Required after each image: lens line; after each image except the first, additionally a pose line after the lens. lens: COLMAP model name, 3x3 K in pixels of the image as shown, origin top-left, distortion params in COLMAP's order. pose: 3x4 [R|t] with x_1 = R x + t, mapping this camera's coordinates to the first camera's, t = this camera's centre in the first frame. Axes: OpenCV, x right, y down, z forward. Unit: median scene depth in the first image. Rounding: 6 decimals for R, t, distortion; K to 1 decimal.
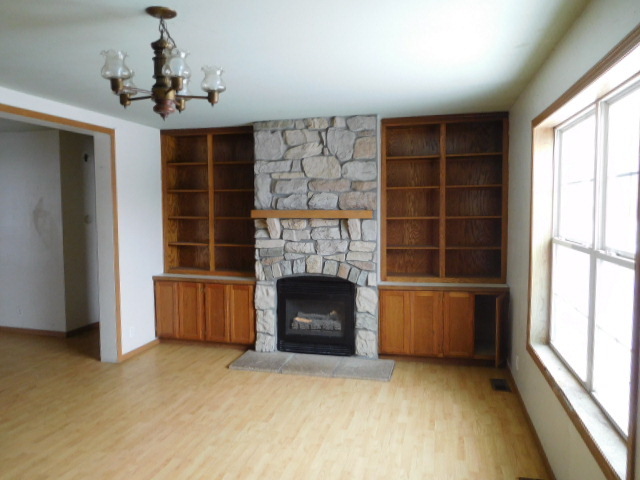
lens RADIAL K [[468.4, 0, 320.0], [0, 468.4, 240.0], [0, 0, 1]] dist [-0.035550, -0.000084]
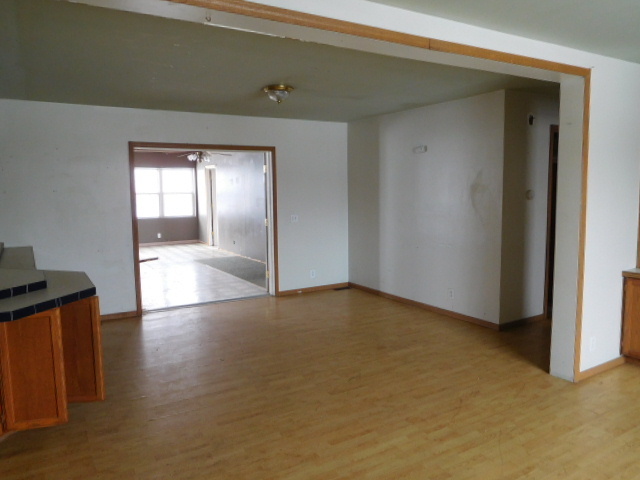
lens RADIAL K [[468.4, 0, 320.0], [0, 468.4, 240.0], [0, 0, 1]] dist [-0.035550, -0.000084]
pose [[0.699700, 0.060132, -0.711902, -0.200506], [-0.030639, 0.998061, 0.054189, 0.003896], [0.713780, -0.016104, 0.700185, 0.175911]]
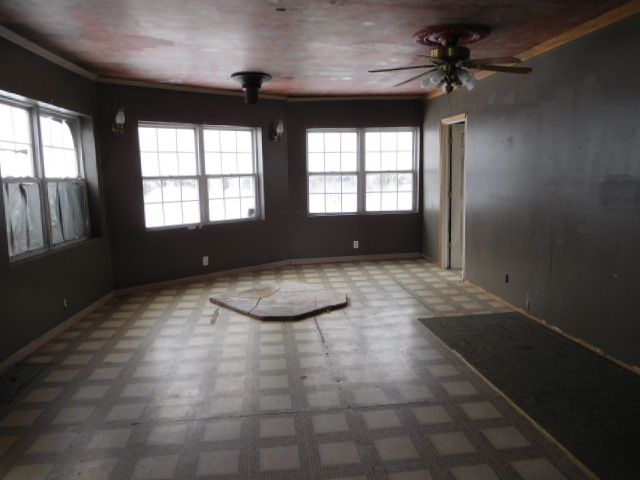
lens RADIAL K [[468.4, 0, 320.0], [0, 468.4, 240.0], [0, 0, 1]] dist [-0.035550, -0.000084]
pose [[0.351727, 0.132616, -0.926661, -0.493709], [-0.044198, 0.991163, 0.125071, -0.009662], [0.935058, -0.003034, 0.354480, 0.316544]]
